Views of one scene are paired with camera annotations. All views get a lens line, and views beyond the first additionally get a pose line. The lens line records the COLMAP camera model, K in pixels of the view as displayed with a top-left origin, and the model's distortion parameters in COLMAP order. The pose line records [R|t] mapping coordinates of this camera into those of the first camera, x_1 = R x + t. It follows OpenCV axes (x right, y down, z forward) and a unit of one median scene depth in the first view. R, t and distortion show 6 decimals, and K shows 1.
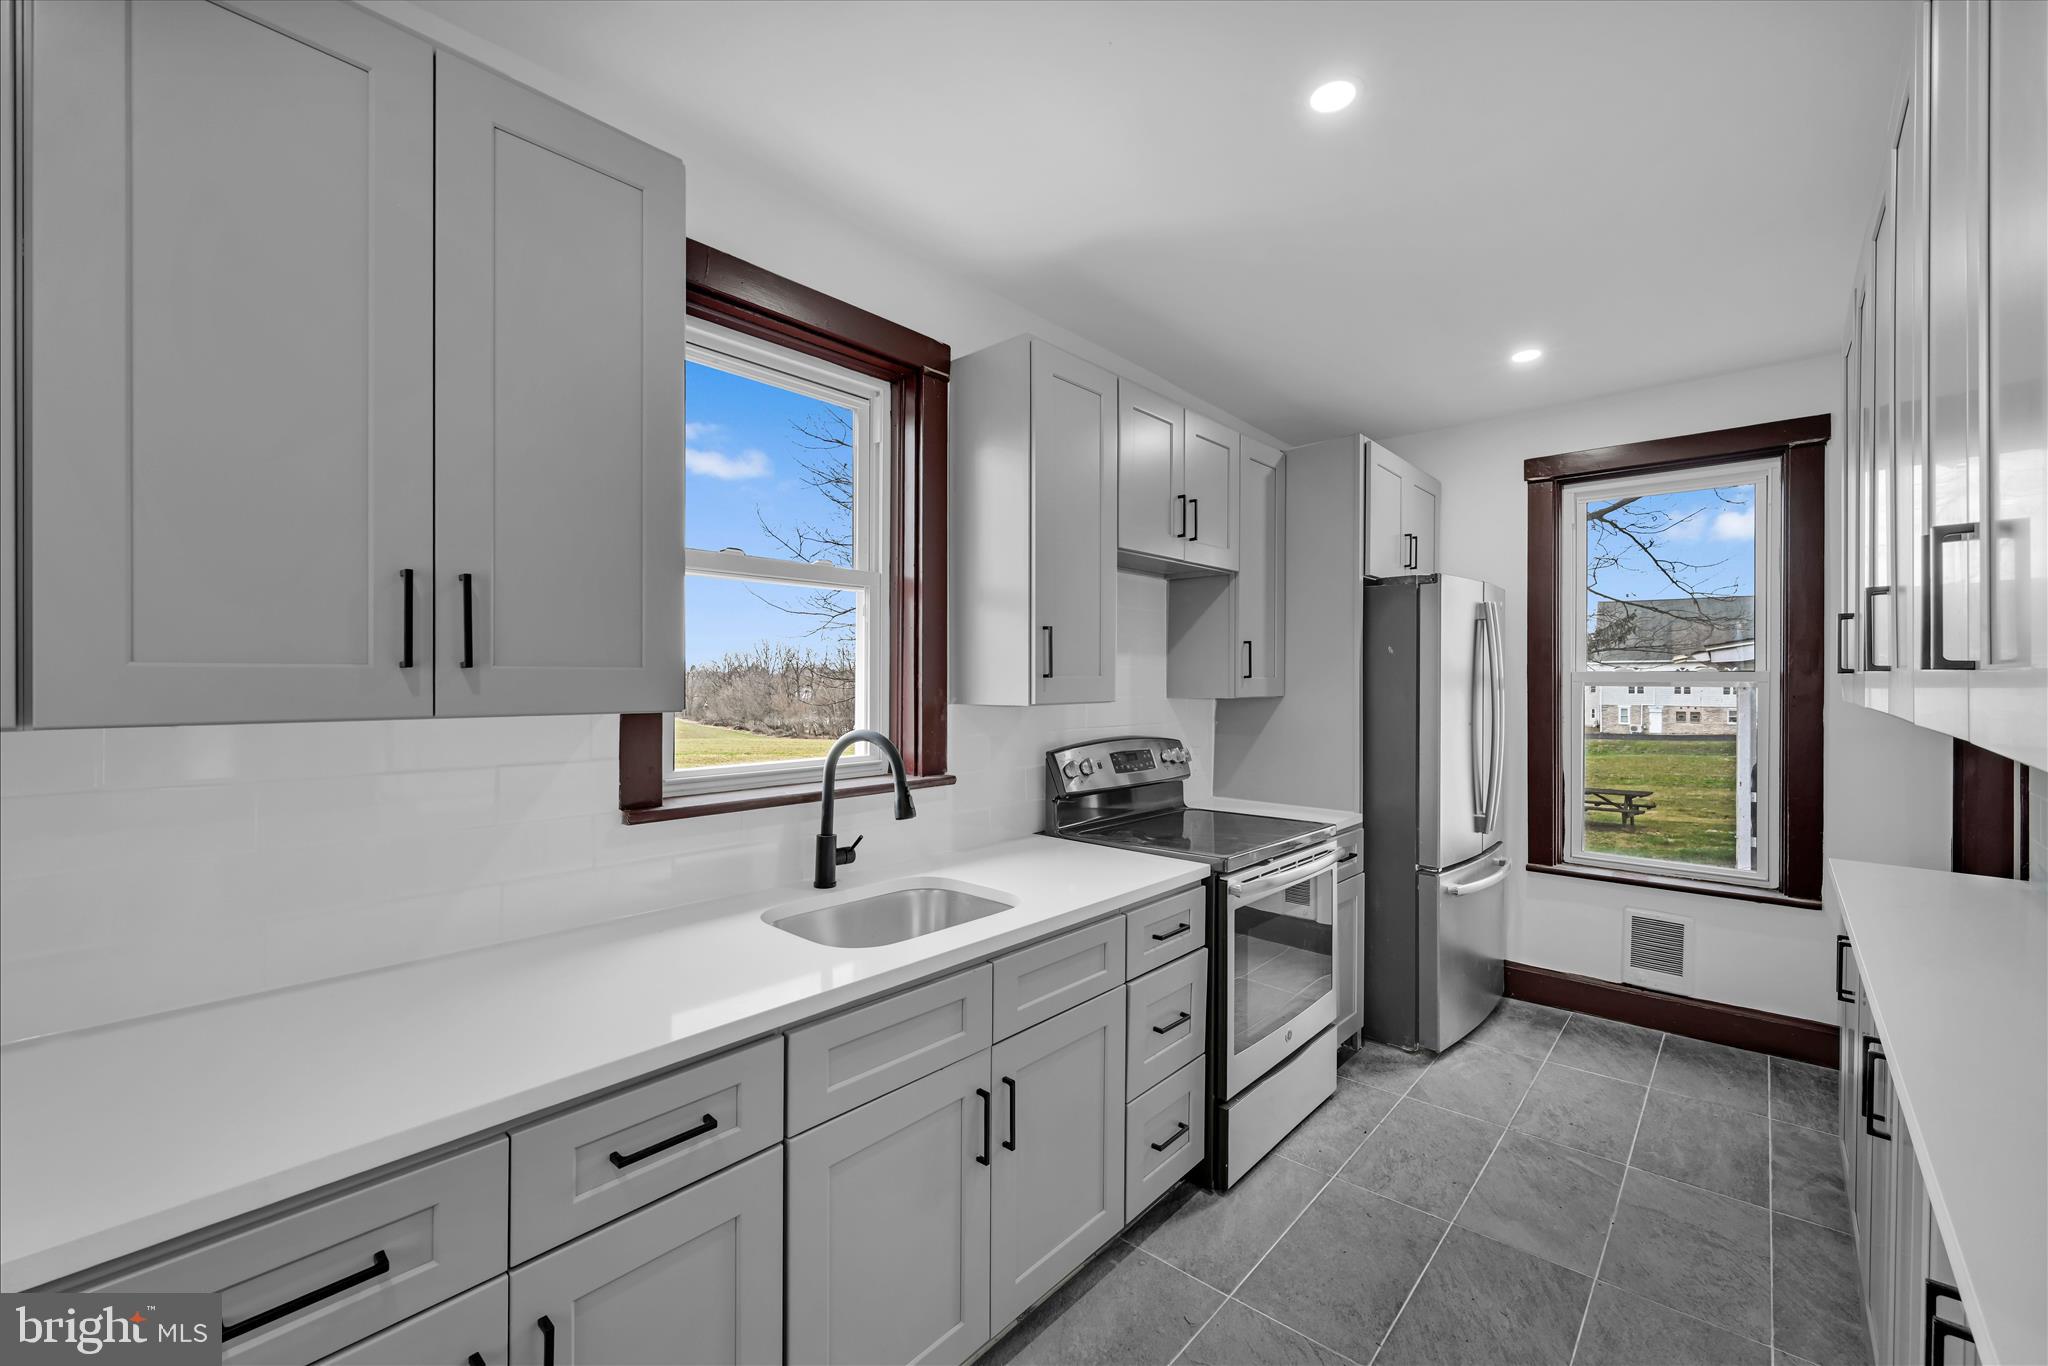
lens RADIAL K [[832.9, 0, 1024.7], [0, 832.9, 669.6], [0, 0, 1]] dist [-0.002008, 0.000088]
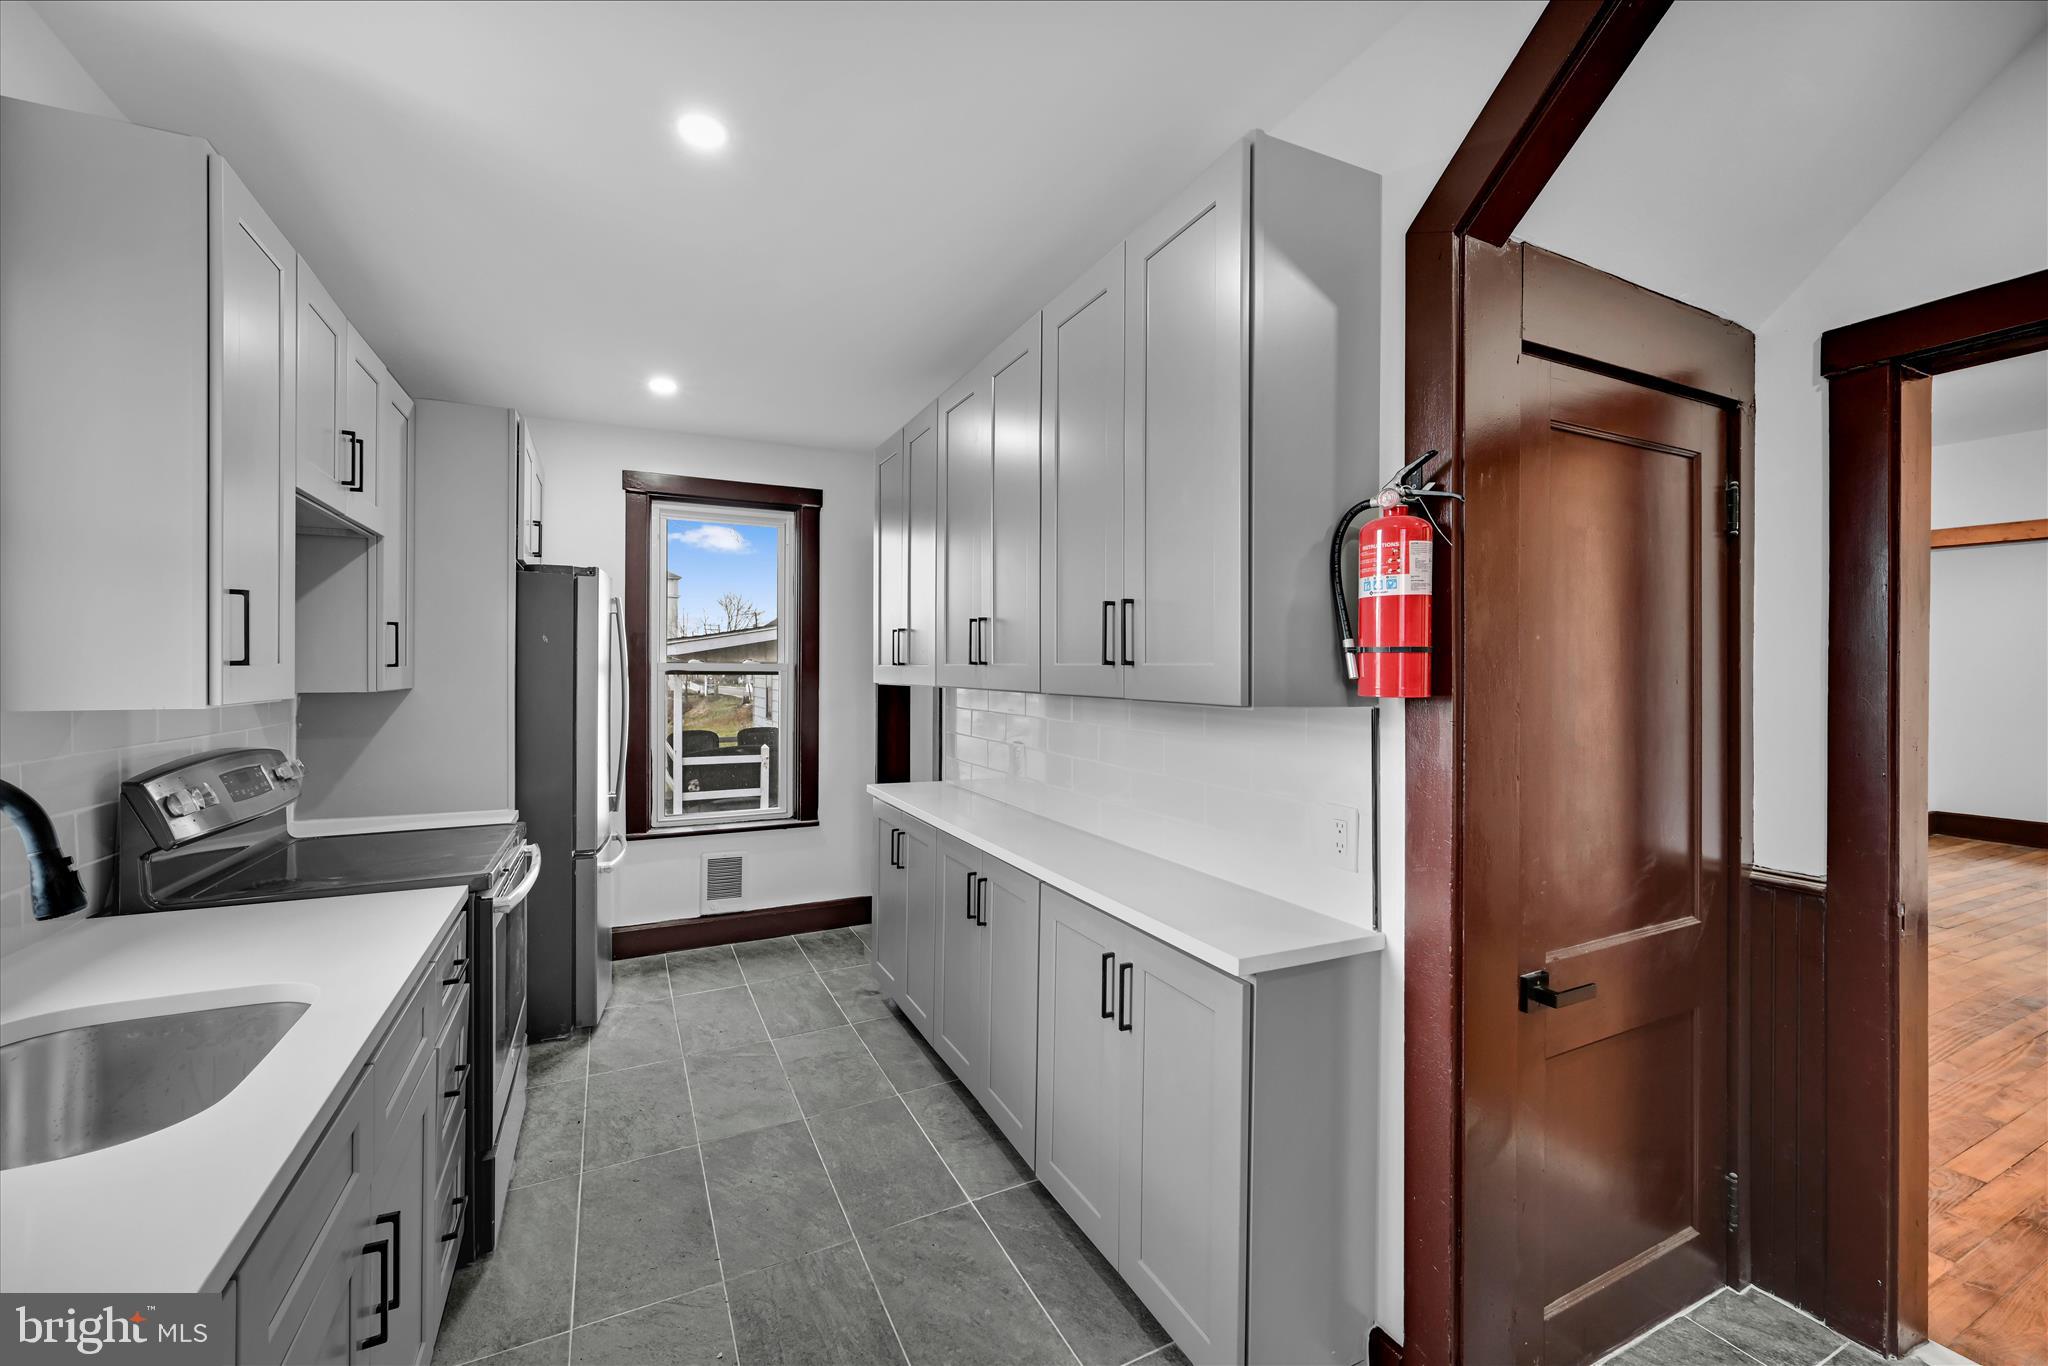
lens RADIAL K [[825.7, 0, 1021.9], [0, 825.7, 658.3], [0, 0, 1]] dist [-0.000296, -0.000073]
pose [[0.376149, 0.012485, 0.926475, -0.268974], [-0.010597, 0.999902, -0.009172, 0.002644], [-0.926499, -0.006368, 0.376245, 0.118184]]
